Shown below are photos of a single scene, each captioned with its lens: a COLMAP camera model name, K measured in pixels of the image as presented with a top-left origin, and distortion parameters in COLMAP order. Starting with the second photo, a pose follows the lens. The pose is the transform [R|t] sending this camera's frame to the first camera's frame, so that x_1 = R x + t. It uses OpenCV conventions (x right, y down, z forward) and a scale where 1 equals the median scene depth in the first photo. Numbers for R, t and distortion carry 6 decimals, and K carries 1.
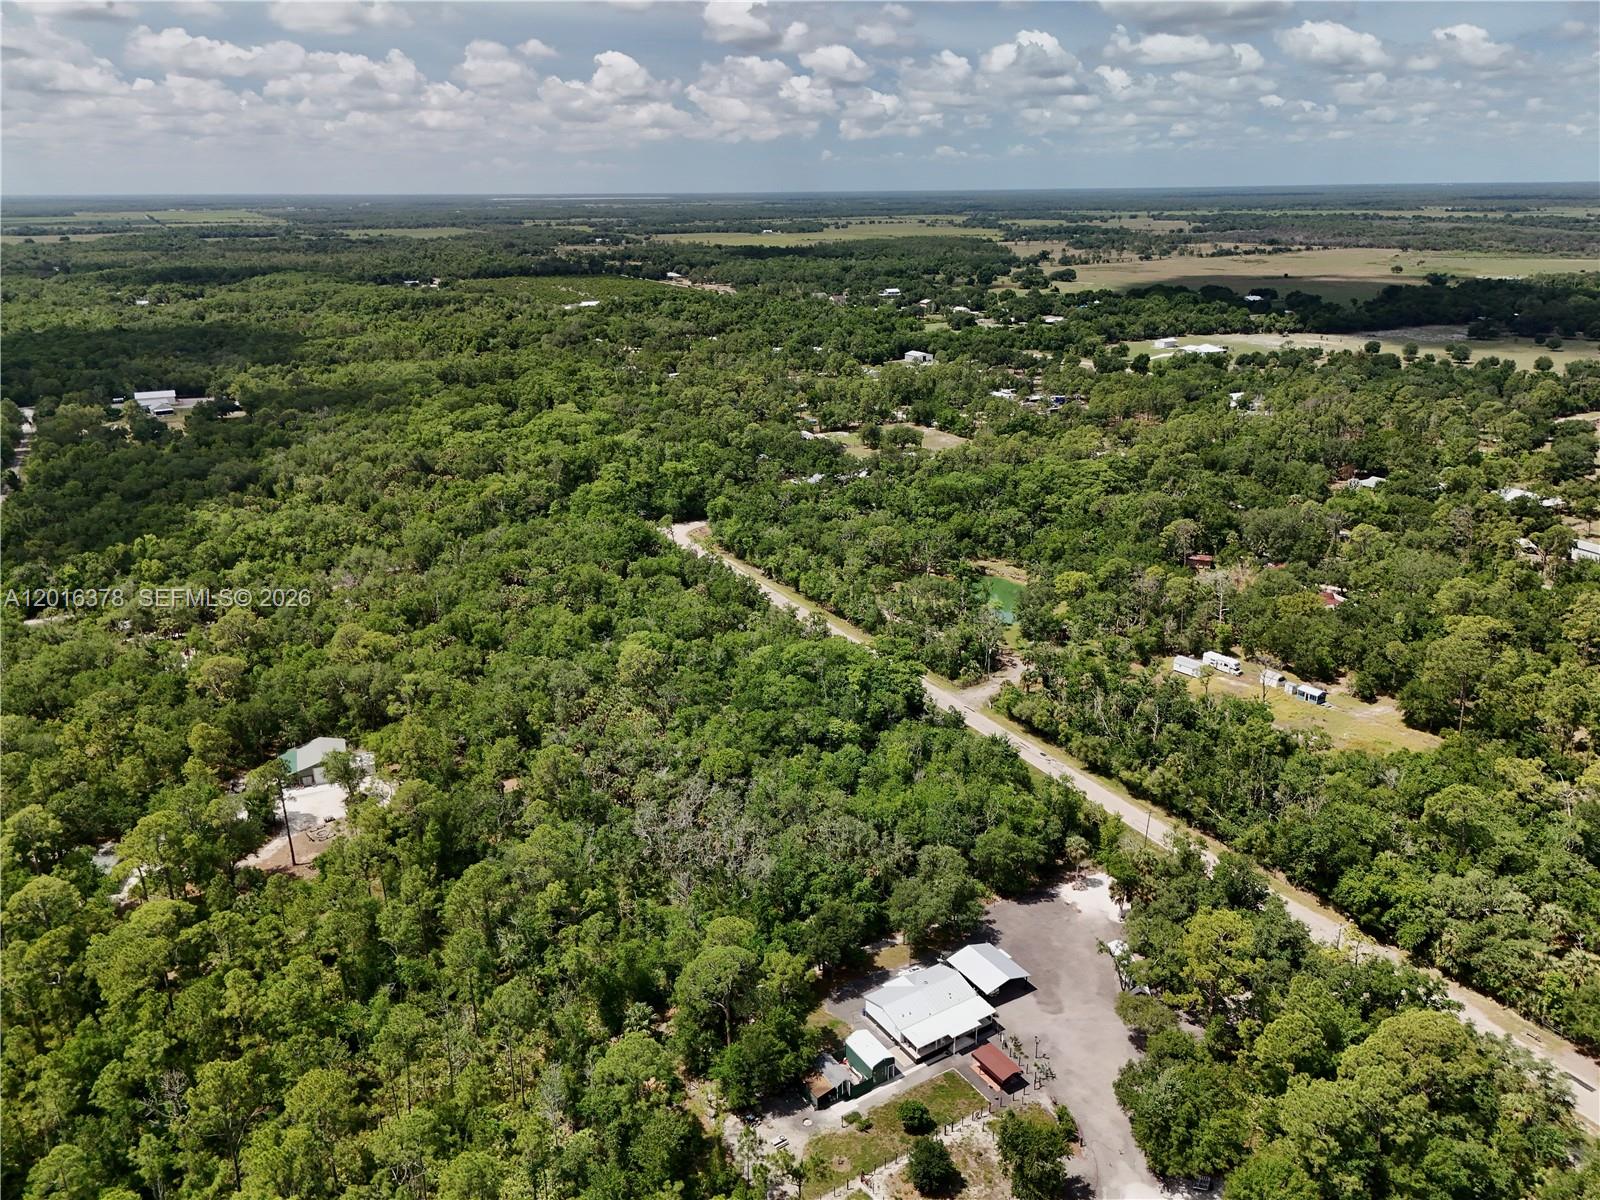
lens RADIAL K [[1171.9, 0, 798.0], [0, 1171.9, 589.8], [0, 0, 1]] dist [0.062445, -0.049593]
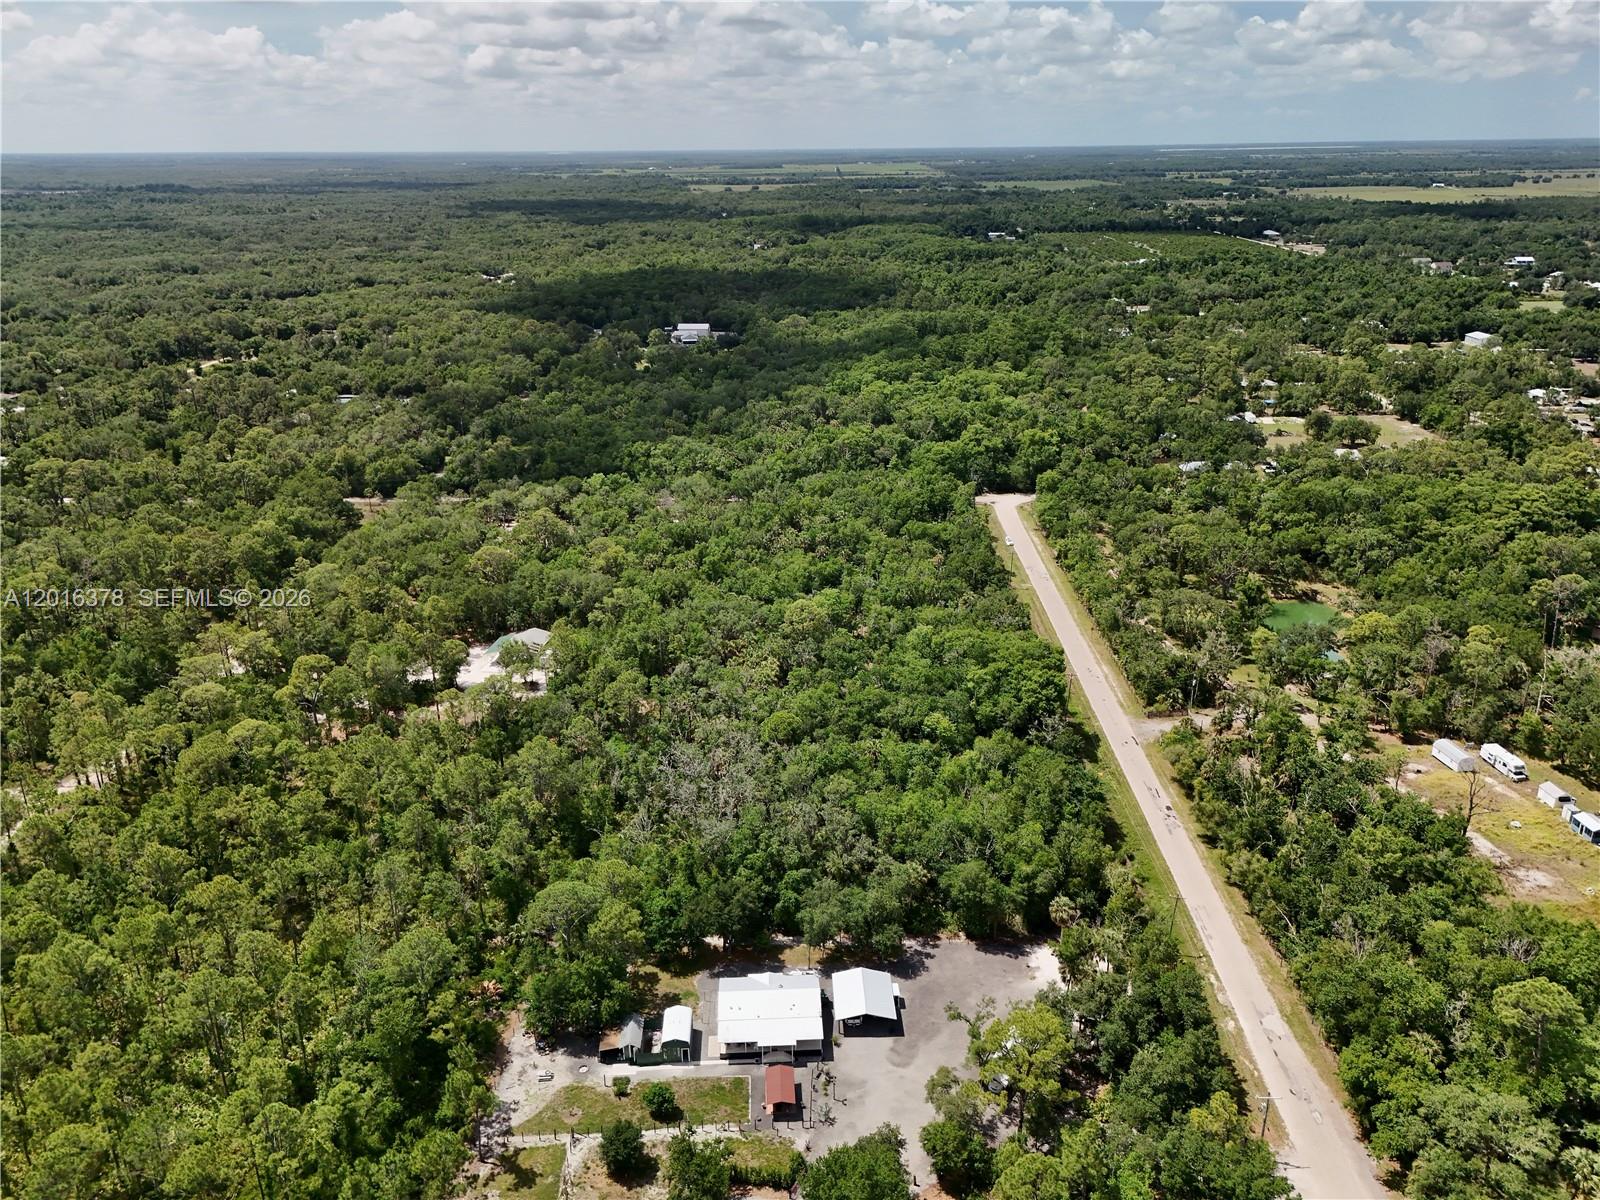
lens RADIAL K [[1171.9, 0, 806.0], [0, 1171.9, 593.6], [0, 0, 1]] dist [0.062445, -0.049593]
pose [[0.869960, 0.176456, -0.460469, 0.215279], [-0.158344, 0.984296, 0.078033, -0.024590], [0.467007, 0.005027, 0.884239, 0.068562]]
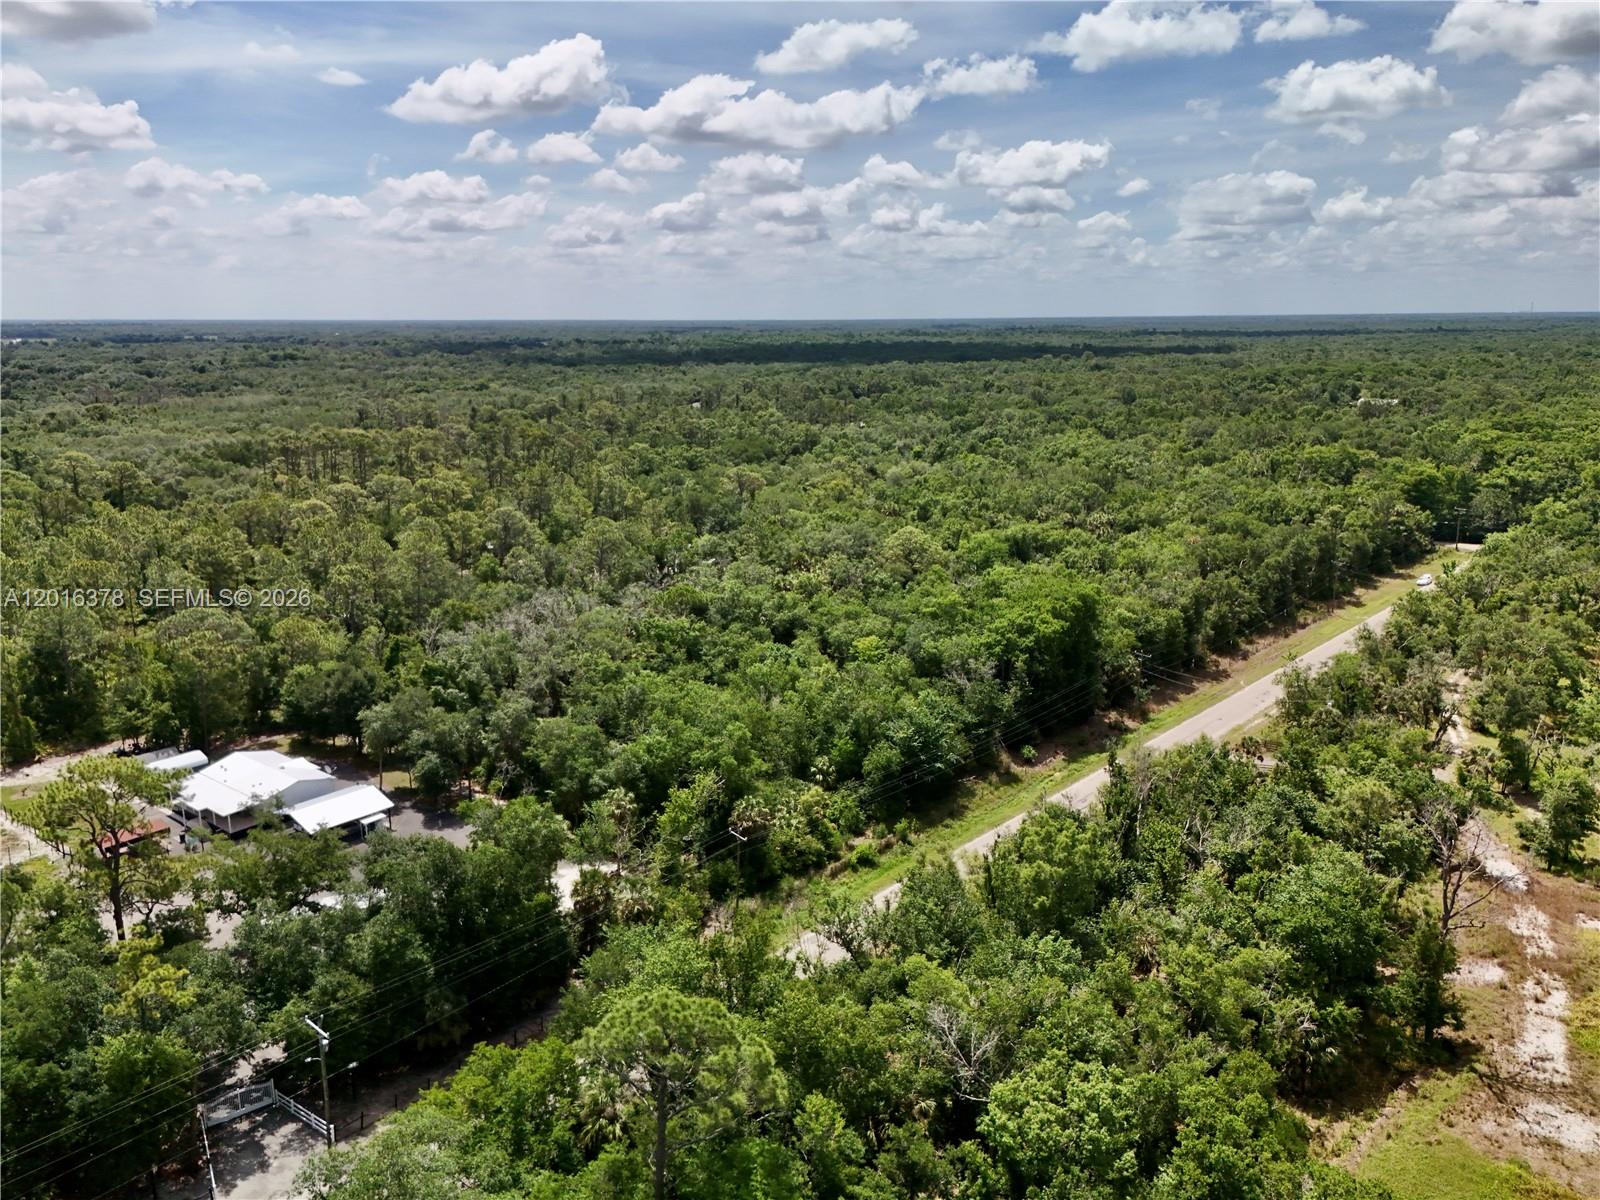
lens RADIAL K [[1171.9, 0, 806.2], [0, 1171.9, 593.4], [0, 0, 1]] dist [0.062445, -0.049593]
pose [[0.328225, 0.226018, -0.917161, 0.389515], [-0.301159, 0.945322, 0.125181, 0.007512], [0.895305, 0.235123, 0.378346, 0.416603]]
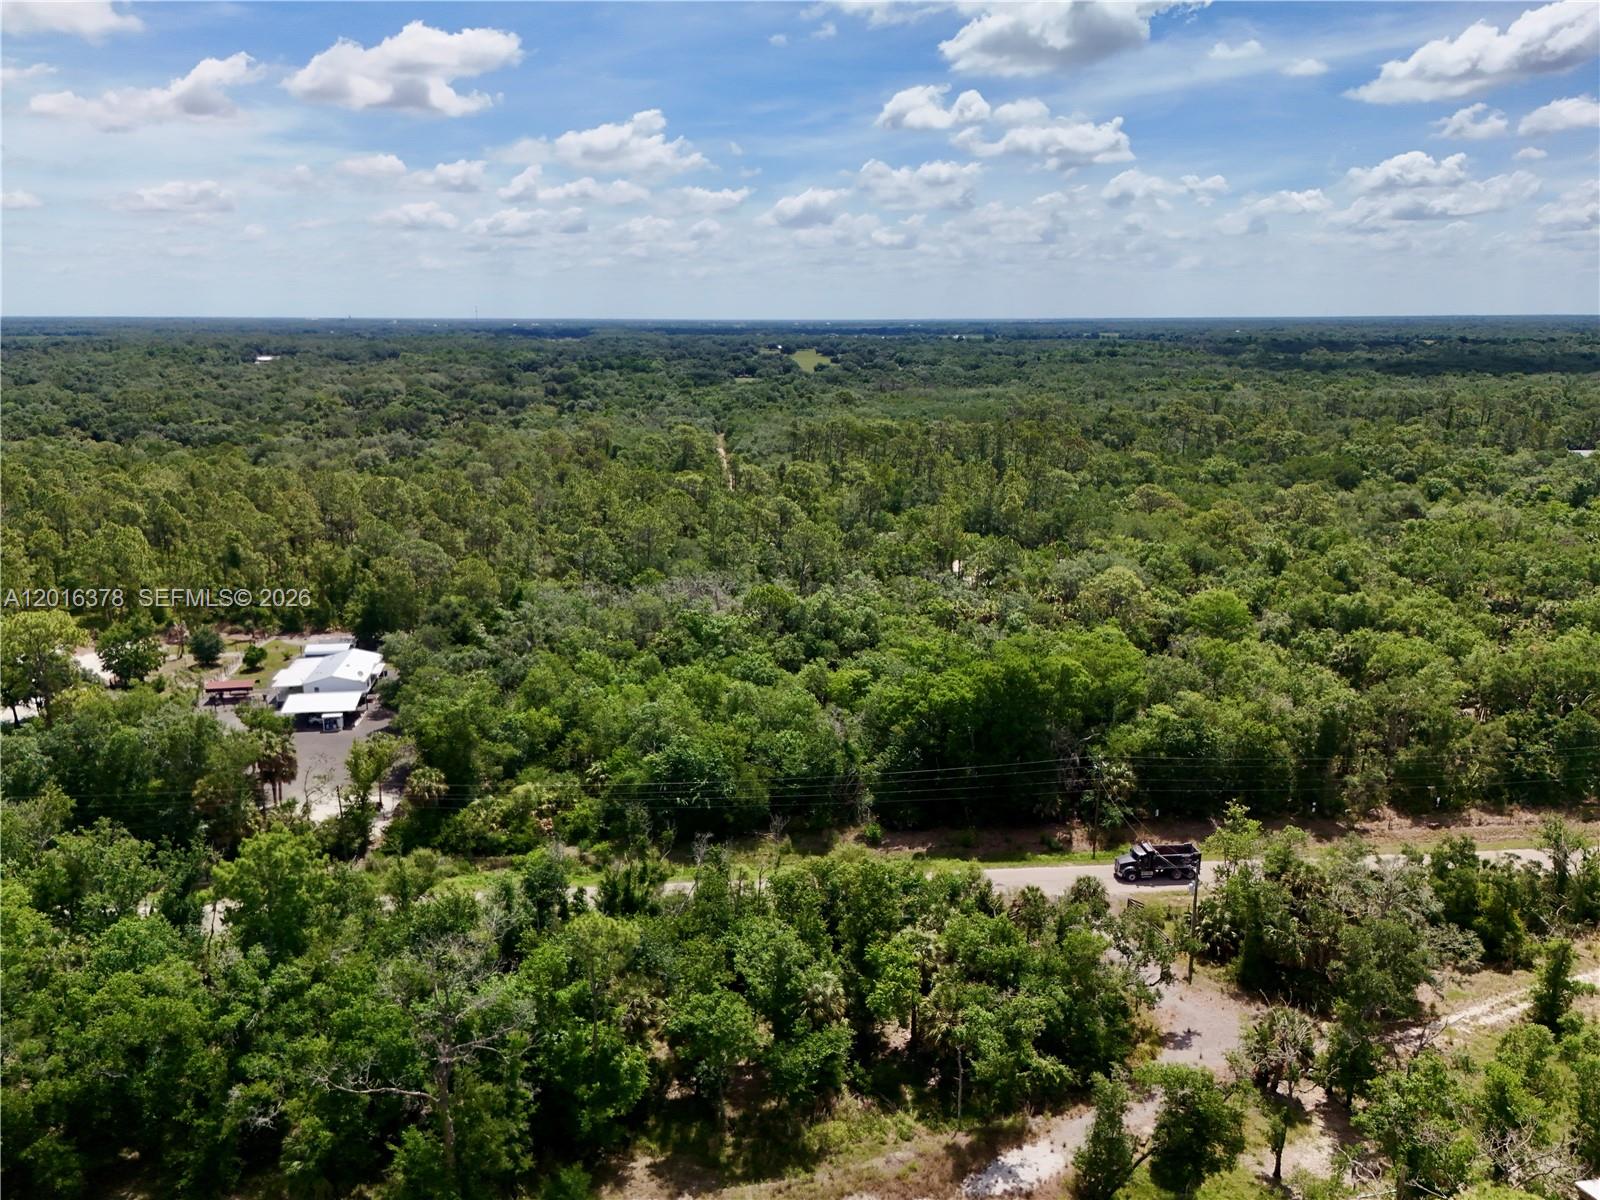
lens RADIAL K [[1171.9, 0, 807.0], [0, 1171.9, 611.3], [0, 0, 1]] dist [0.062445, -0.049593]
pose [[-0.394024, 0.234771, -0.888610, 0.356703], [-0.289488, 0.885916, 0.362422, -0.080875], [0.872320, 0.400045, -0.281109, 0.680465]]
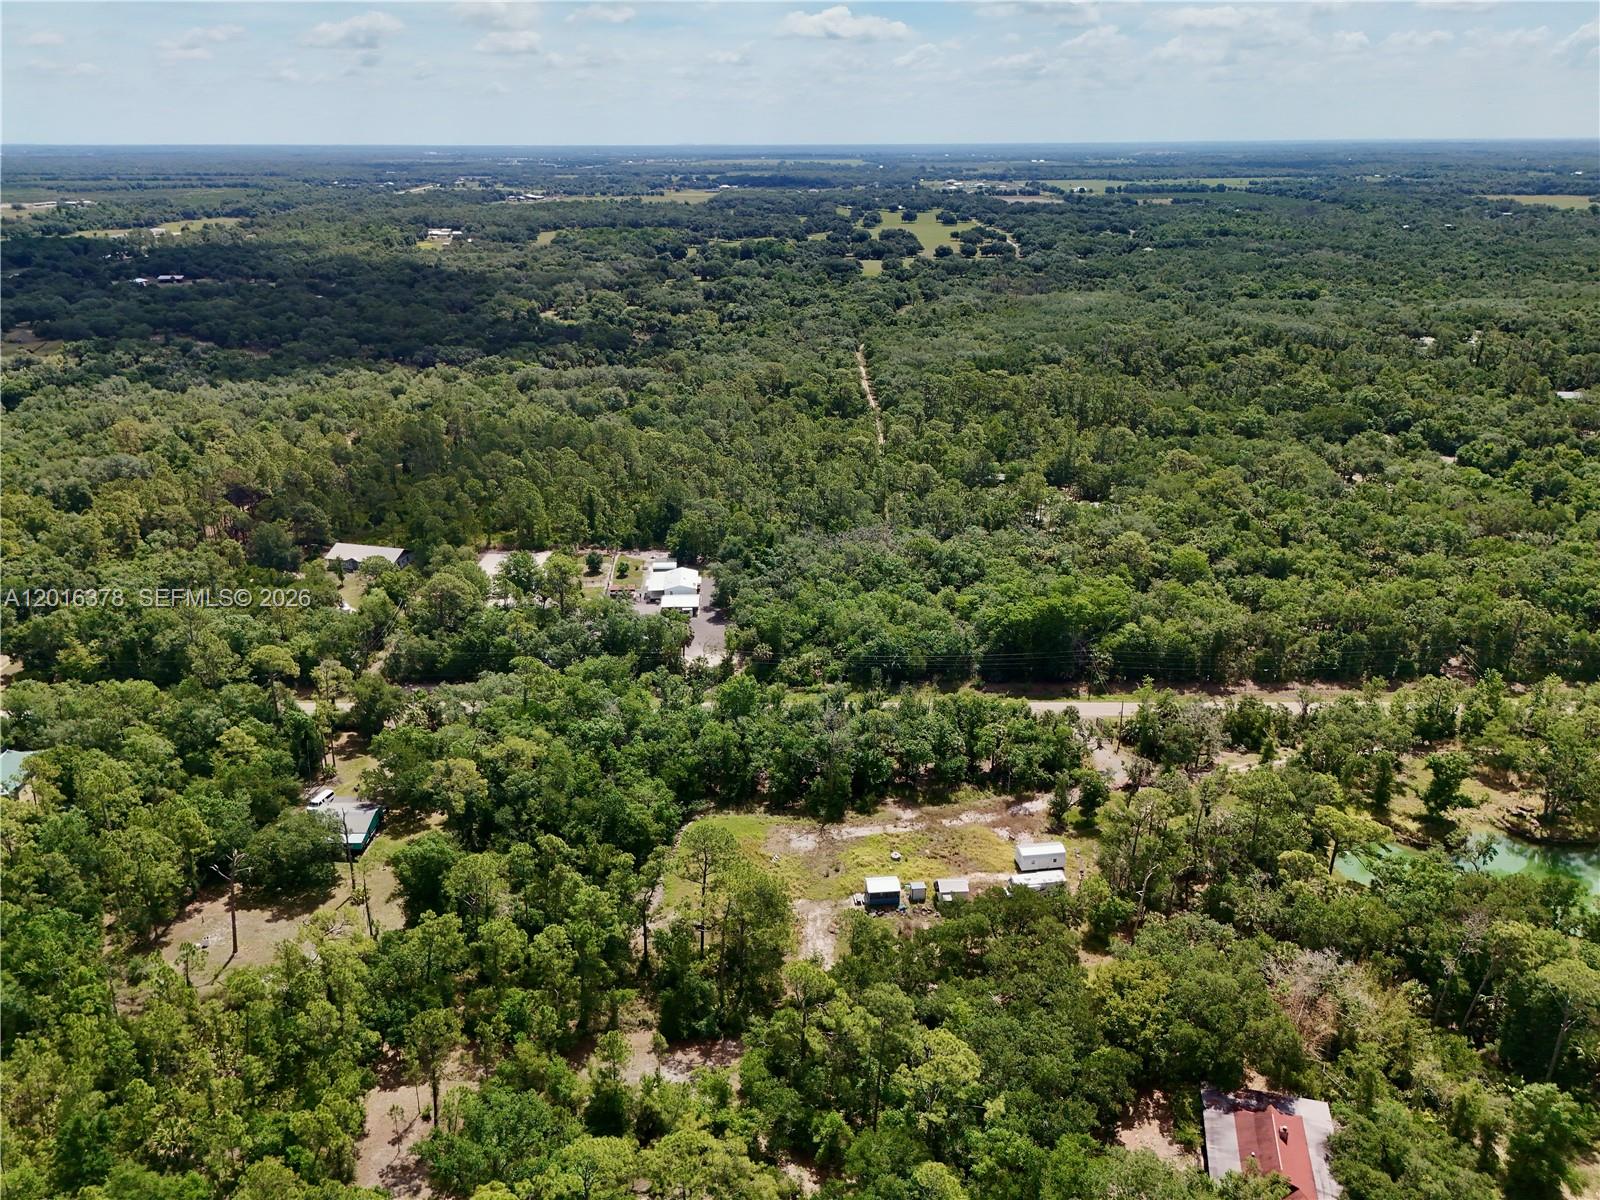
lens RADIAL K [[1171.9, 0, 791.2], [0, 1171.9, 586.6], [0, 0, 1]] dist [0.062445, -0.049593]
pose [[-0.487591, 0.320311, -0.812192, 0.632233], [-0.266024, 0.831527, 0.487642, -0.245629], [0.831556, 0.453832, -0.320234, 0.726736]]
